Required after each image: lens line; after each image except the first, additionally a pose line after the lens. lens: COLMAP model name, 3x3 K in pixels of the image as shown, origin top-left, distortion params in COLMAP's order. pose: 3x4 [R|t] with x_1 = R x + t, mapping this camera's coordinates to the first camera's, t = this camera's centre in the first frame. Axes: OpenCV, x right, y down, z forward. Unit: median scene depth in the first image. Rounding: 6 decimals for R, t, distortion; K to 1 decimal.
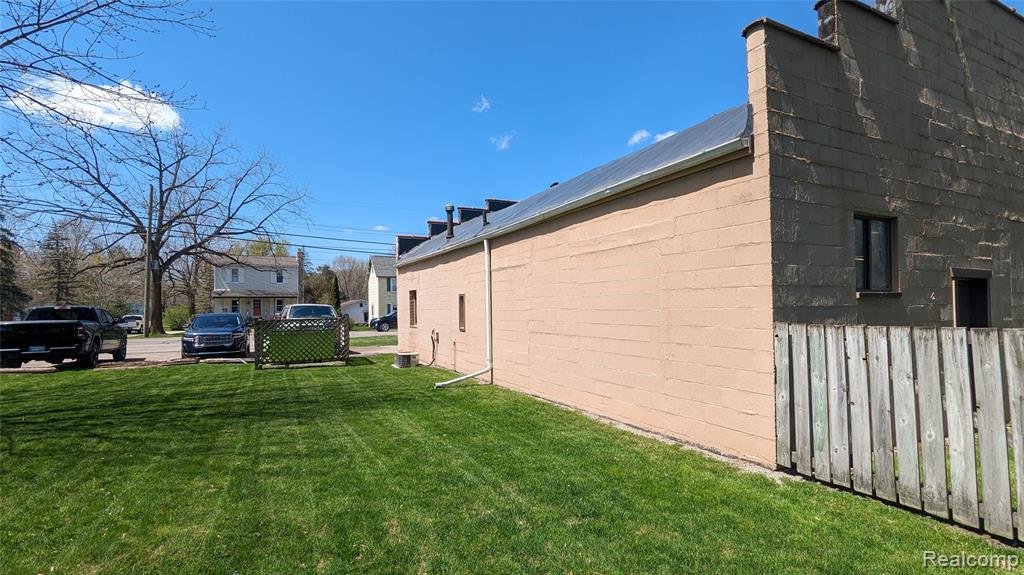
lens RADIAL K [[481.2, 0, 517.1], [0, 481.2, 288.1], [0, 0, 1]] dist [-0.004822, 0.008423]
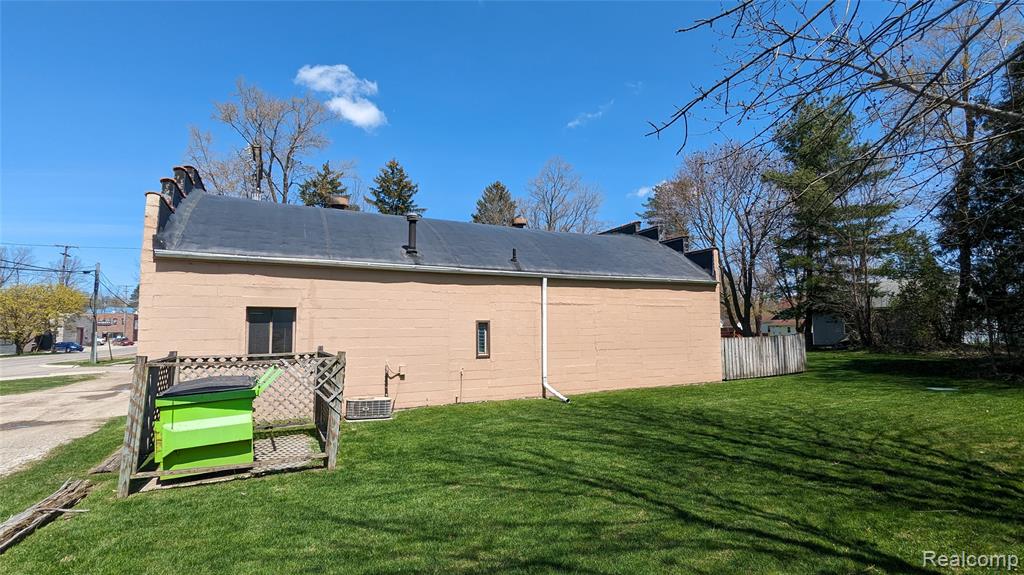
lens RADIAL K [[481.2, 0, 517.1], [0, 481.2, 288.1], [0, 0, 1]] dist [-0.004822, 0.008423]
pose [[0.007790, 0.120833, 0.992642, -0.149454], [-0.022973, 0.992432, -0.120627, 0.008700], [-0.999706, -0.021865, 0.010507, 0.124534]]
